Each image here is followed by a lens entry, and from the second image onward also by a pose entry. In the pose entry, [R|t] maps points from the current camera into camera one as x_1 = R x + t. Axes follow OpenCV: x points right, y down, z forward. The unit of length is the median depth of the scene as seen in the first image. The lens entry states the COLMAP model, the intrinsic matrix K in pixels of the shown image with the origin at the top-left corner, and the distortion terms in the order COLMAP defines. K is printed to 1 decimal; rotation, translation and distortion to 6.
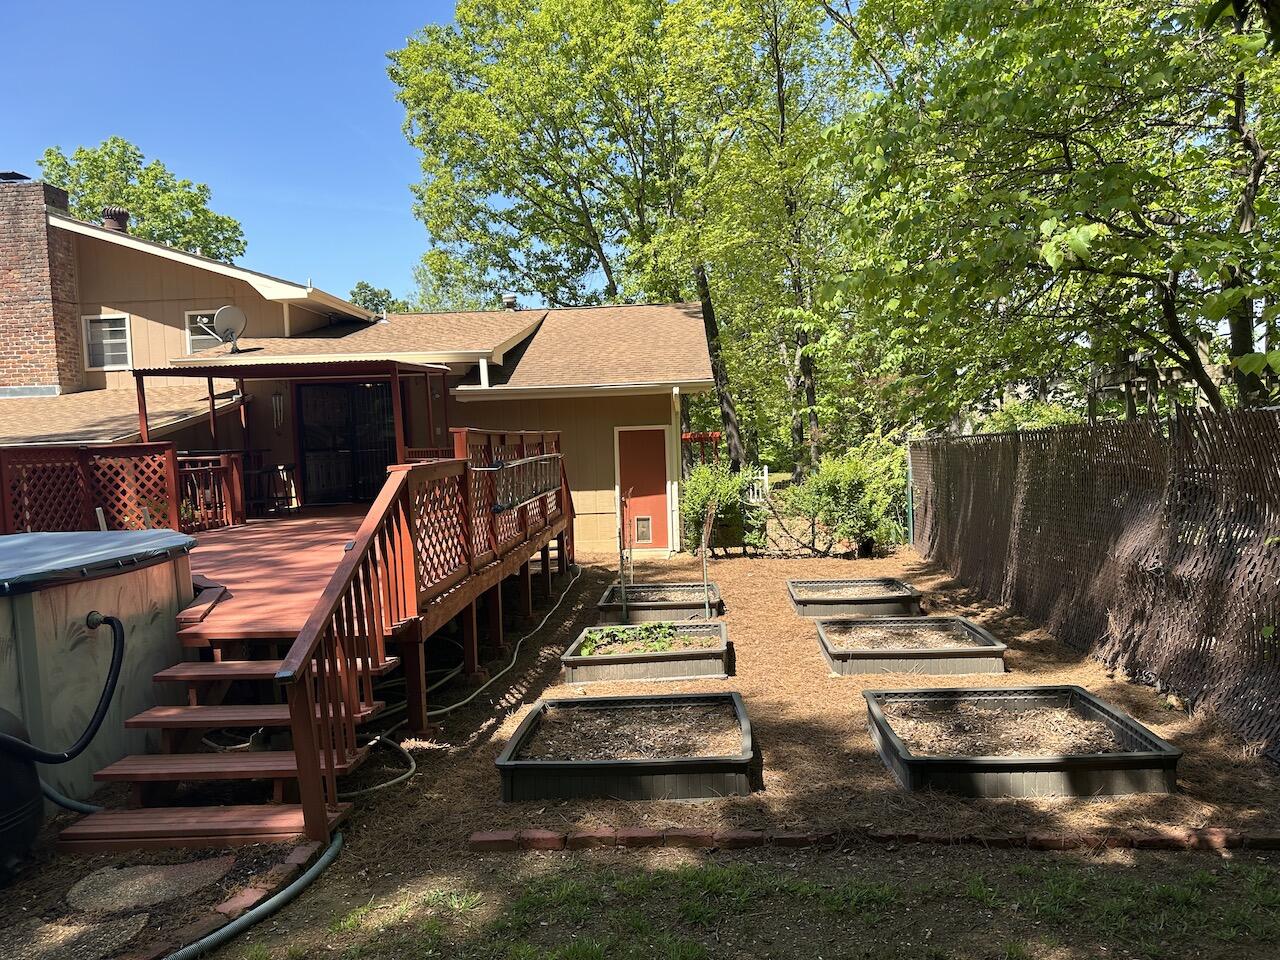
lens RADIAL K [[904.6, 0, 646.3], [0, 904.6, 491.0], [0, 0, 1]] dist [0.049838, -0.056152]
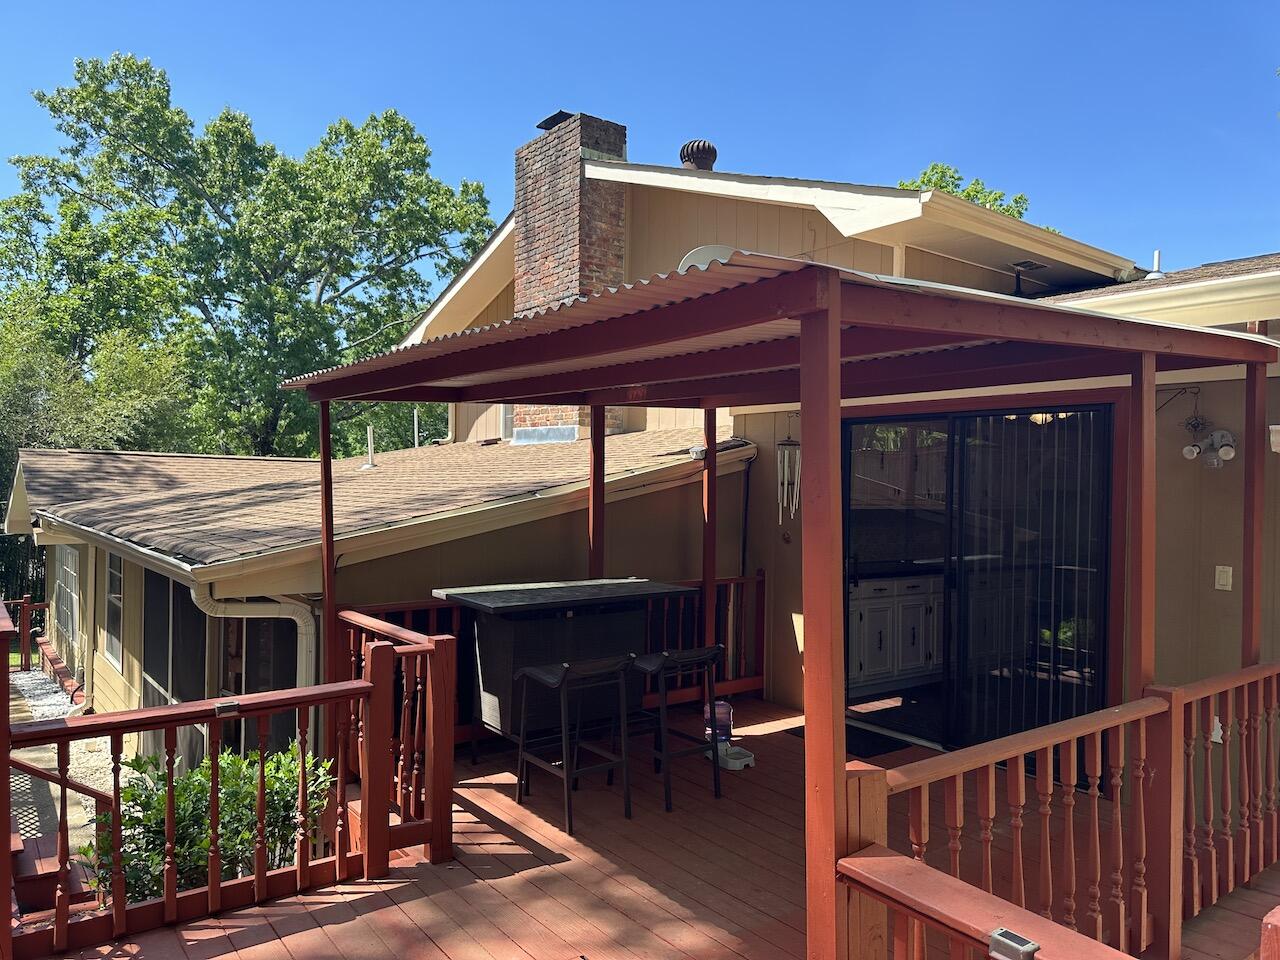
lens RADIAL K [[904.6, 0, 635.2], [0, 904.6, 484.6], [0, 0, 1]] dist [0.049838, -0.056152]
pose [[0.638364, 0.048919, -0.768179, -0.153121], [-0.085955, 0.996267, -0.007985, -0.089625], [0.764921, 0.071126, 0.640186, 0.776324]]
